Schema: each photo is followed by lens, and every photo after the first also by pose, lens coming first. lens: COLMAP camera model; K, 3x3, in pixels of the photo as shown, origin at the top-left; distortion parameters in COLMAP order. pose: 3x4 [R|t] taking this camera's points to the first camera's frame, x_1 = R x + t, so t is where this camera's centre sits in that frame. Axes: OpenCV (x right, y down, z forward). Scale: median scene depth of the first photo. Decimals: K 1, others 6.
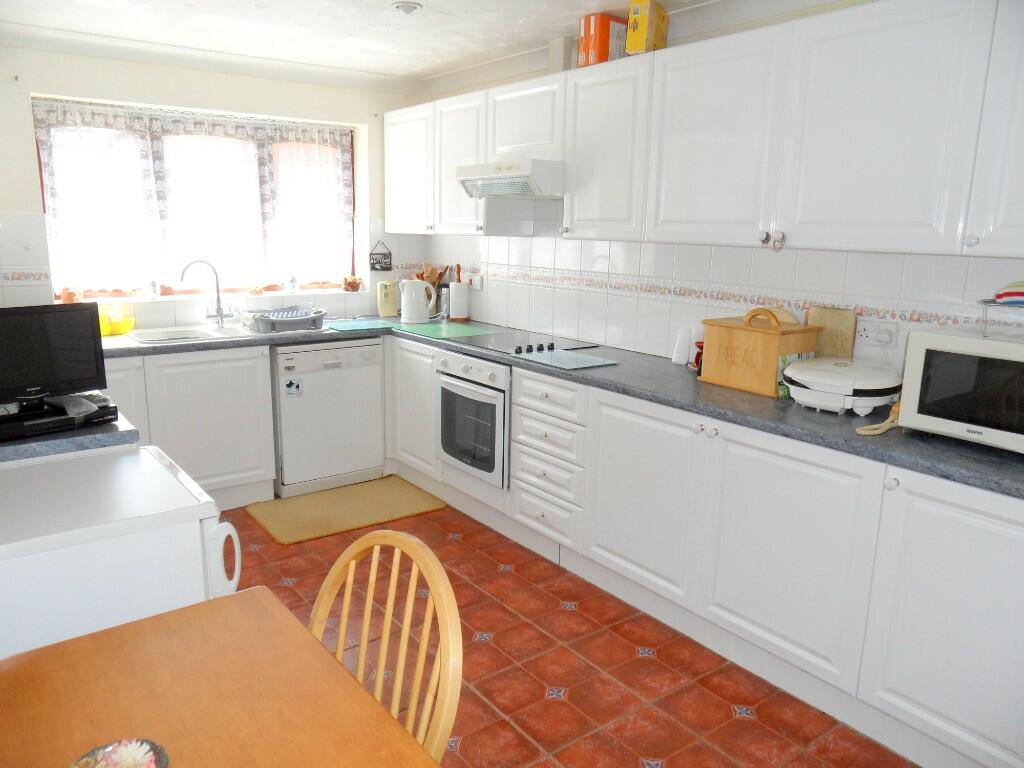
lens RADIAL K [[760.1, 0, 509.0], [0, 760.1, 387.8], [0, 0, 1]] dist [-0.031260, 0.033781]
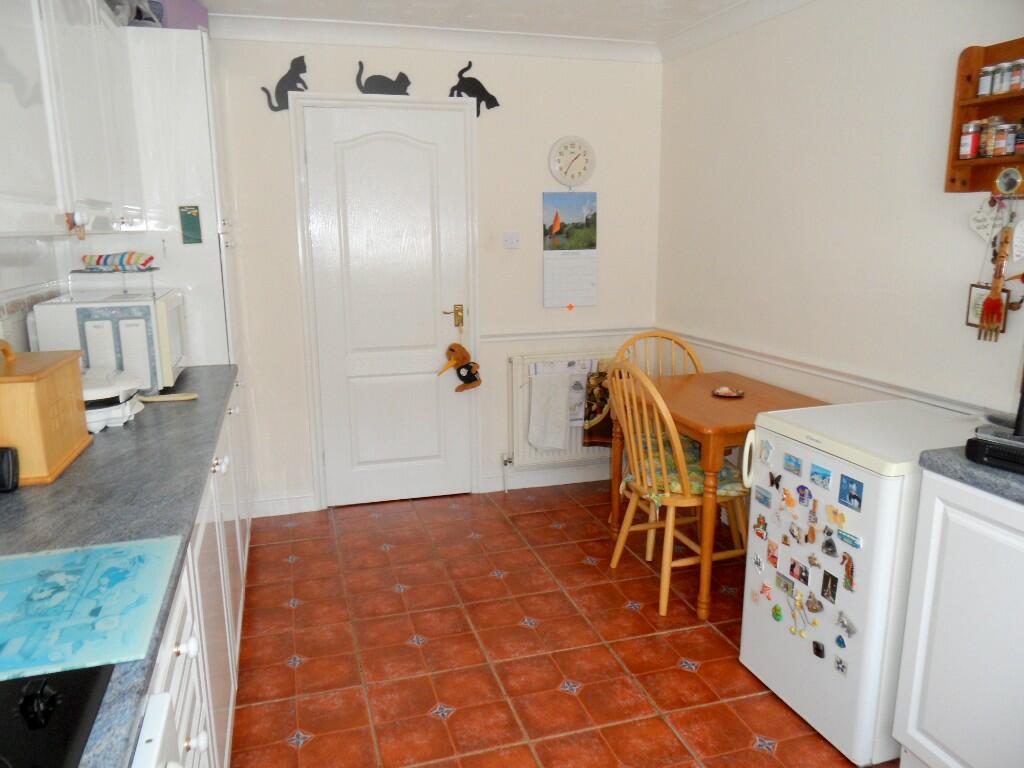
lens RADIAL K [[760.1, 0, 509.0], [0, 760.1, 387.8], [0, 0, 1]] dist [-0.031260, 0.033781]
pose [[-0.939635, -0.080747, 0.332514, -0.295493], [0.064673, 0.912335, 0.404305, -0.334895], [-0.336011, 0.401404, -0.852040, 1.622074]]
